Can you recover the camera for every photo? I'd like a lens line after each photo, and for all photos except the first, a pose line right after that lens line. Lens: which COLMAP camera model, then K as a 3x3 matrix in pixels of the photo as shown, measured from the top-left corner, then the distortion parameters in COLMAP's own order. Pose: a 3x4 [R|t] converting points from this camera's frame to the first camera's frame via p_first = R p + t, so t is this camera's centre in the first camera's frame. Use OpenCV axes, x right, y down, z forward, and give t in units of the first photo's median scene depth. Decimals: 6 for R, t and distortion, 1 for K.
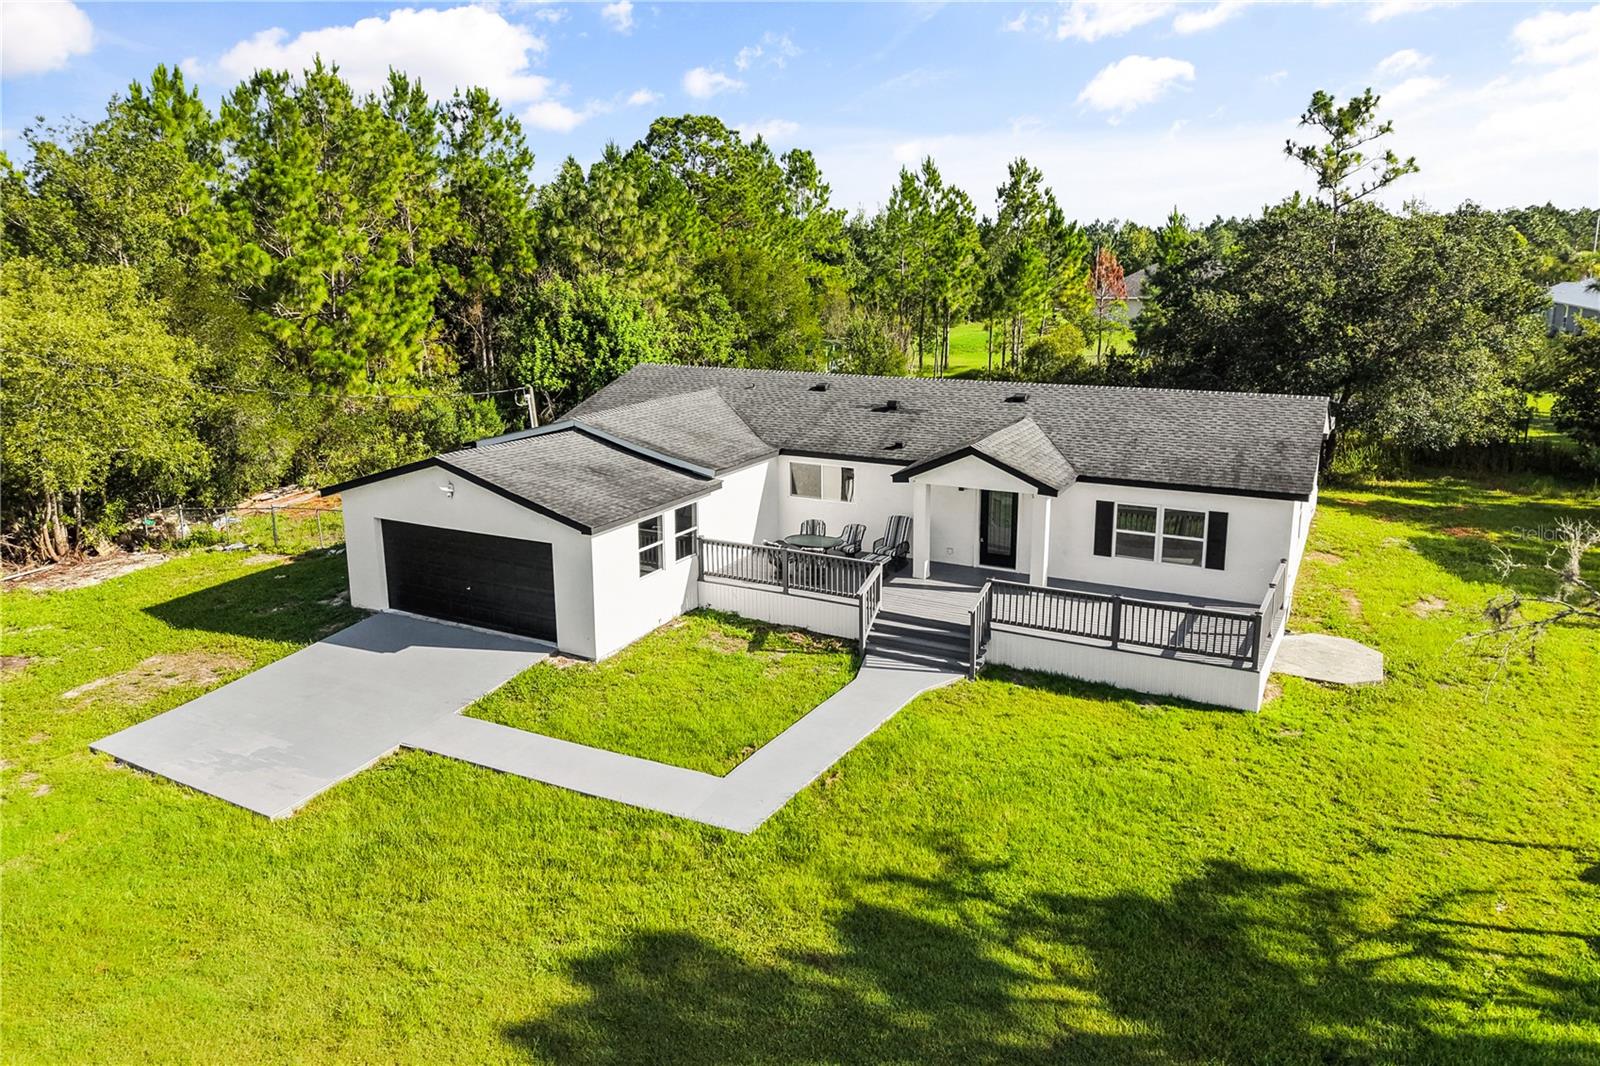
lens RADIAL K [[1070.8, 0, 804.5], [0, 1070.8, 529.6], [0, 0, 1]] dist [0.030528, -0.032281]
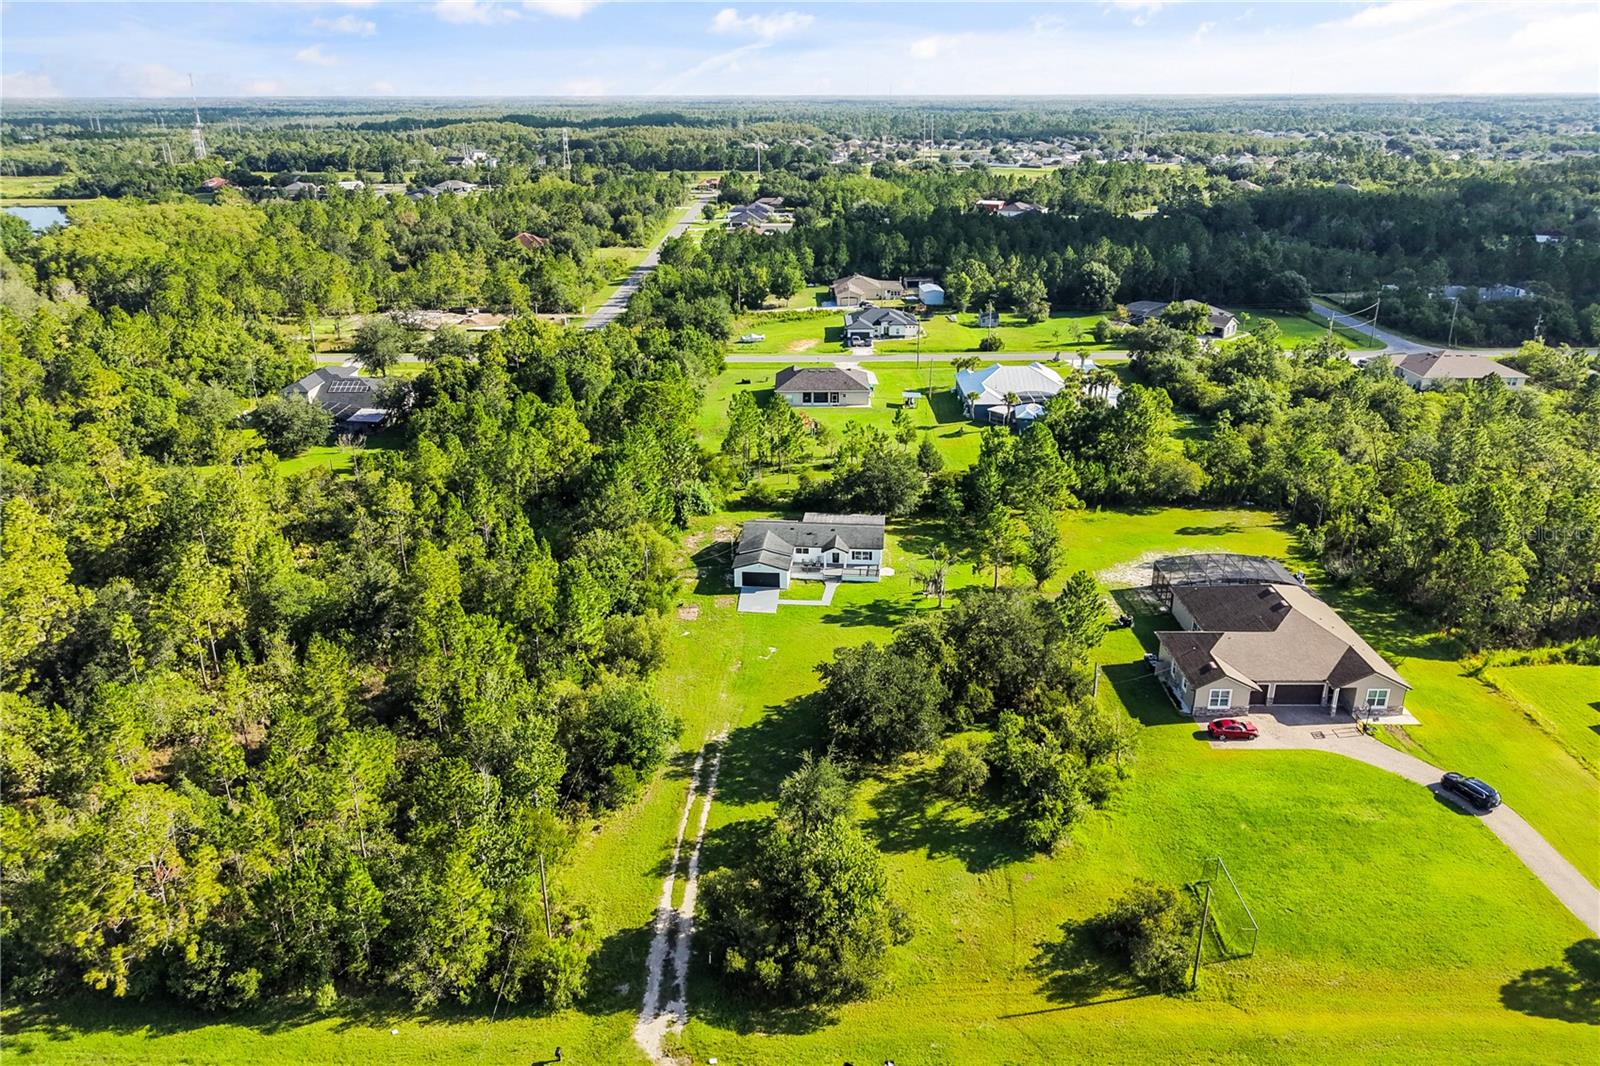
lens RADIAL K [[1070.8, 0, 814.1], [0, 1070.8, 540.1], [0, 0, 1]] dist [0.030528, -0.032281]
pose [[0.923876, -0.142578, 0.355140, -2.056051], [0.096040, 0.984689, 0.145481, -0.982315], [-0.370445, -0.100298, 0.923424, -4.488259]]
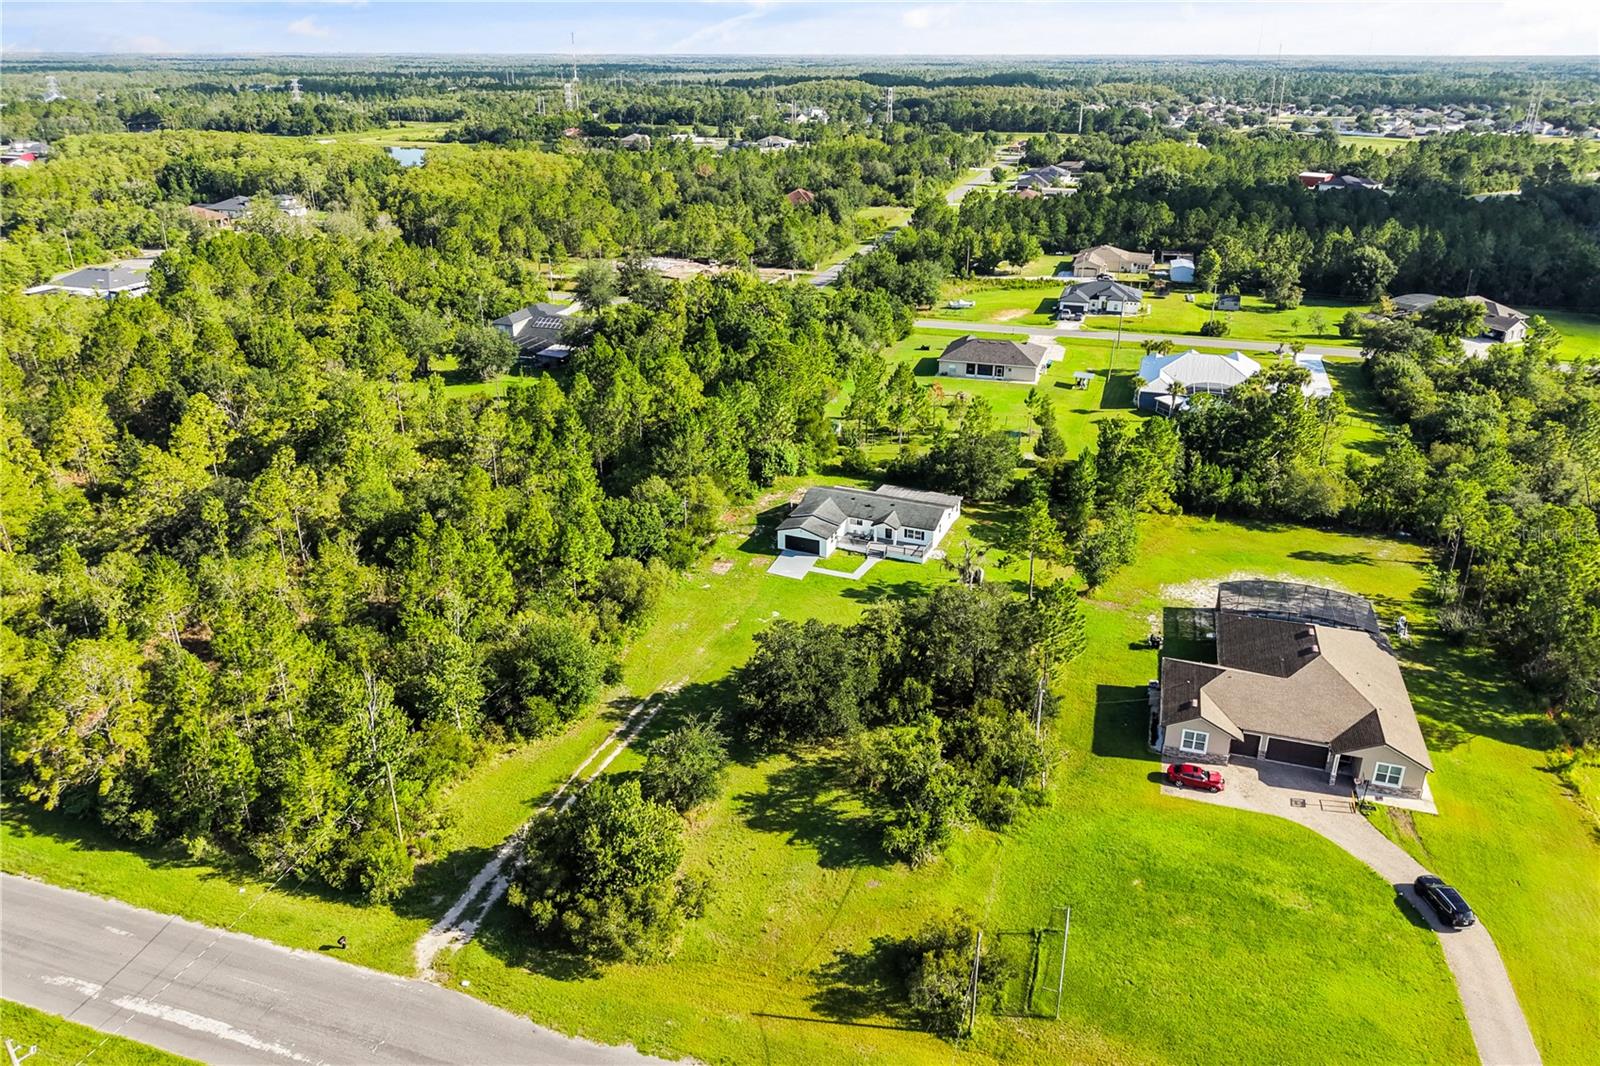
lens RADIAL K [[1070.8, 0, 812.4], [0, 1070.8, 528.1], [0, 0, 1]] dist [0.030528, -0.032281]
pose [[0.996351, -0.025391, 0.081486, -0.711534], [0.012696, 0.988194, 0.152682, -0.926370], [-0.084401, -0.151090, 0.984910, -4.736391]]
